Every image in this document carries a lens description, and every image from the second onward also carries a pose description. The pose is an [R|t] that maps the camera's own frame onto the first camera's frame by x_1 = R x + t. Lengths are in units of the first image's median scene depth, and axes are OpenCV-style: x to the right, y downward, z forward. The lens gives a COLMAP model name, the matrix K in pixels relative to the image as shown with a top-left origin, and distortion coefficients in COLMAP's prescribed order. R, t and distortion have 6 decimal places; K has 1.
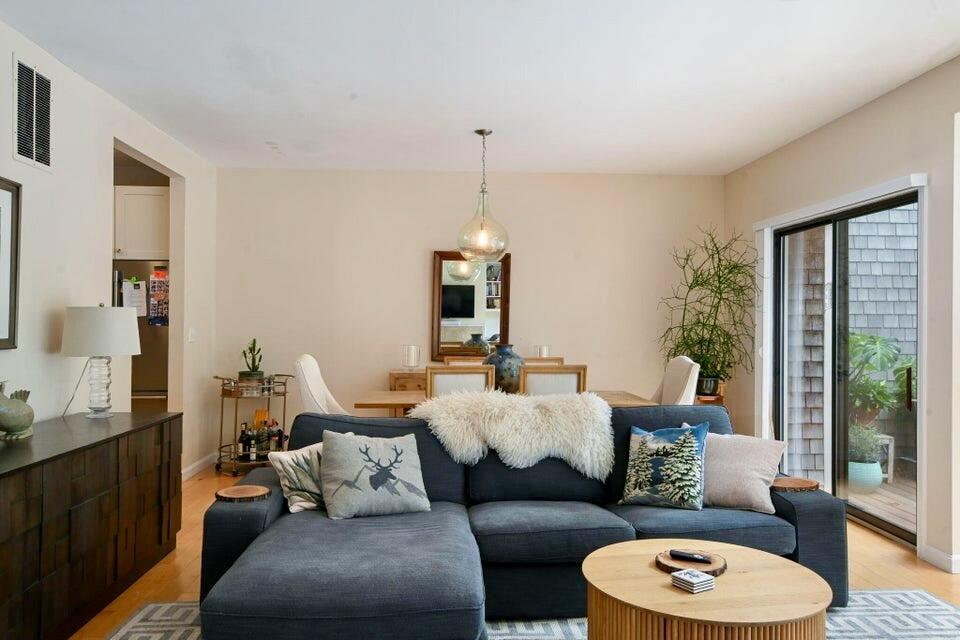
lens RADIAL K [[714.0, 0, 481.9], [0, 714.0, 322.2], [0, 0, 1]] dist [-0.000780, 0.006782]
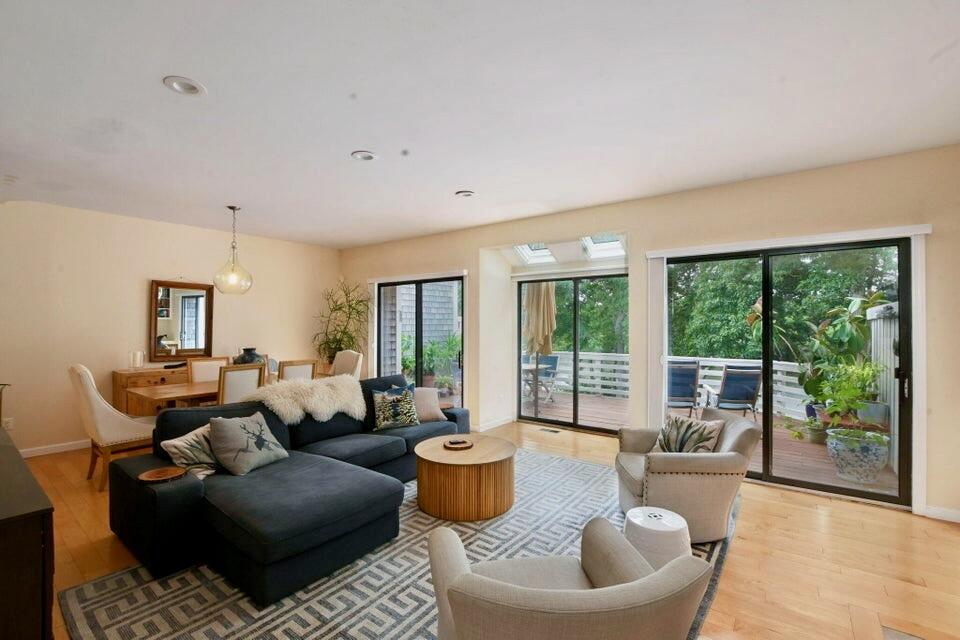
lens RADIAL K [[416.3, 0, 479.5], [0, 416.3, 319.9], [0, 0, 1]] dist [-0.018047, -0.000376]
pose [[0.655993, 0.004094, 0.754756, -0.473910], [0.001307, 0.999978, -0.006561, -0.036141], [-0.754766, 0.005291, 0.655973, 0.056835]]
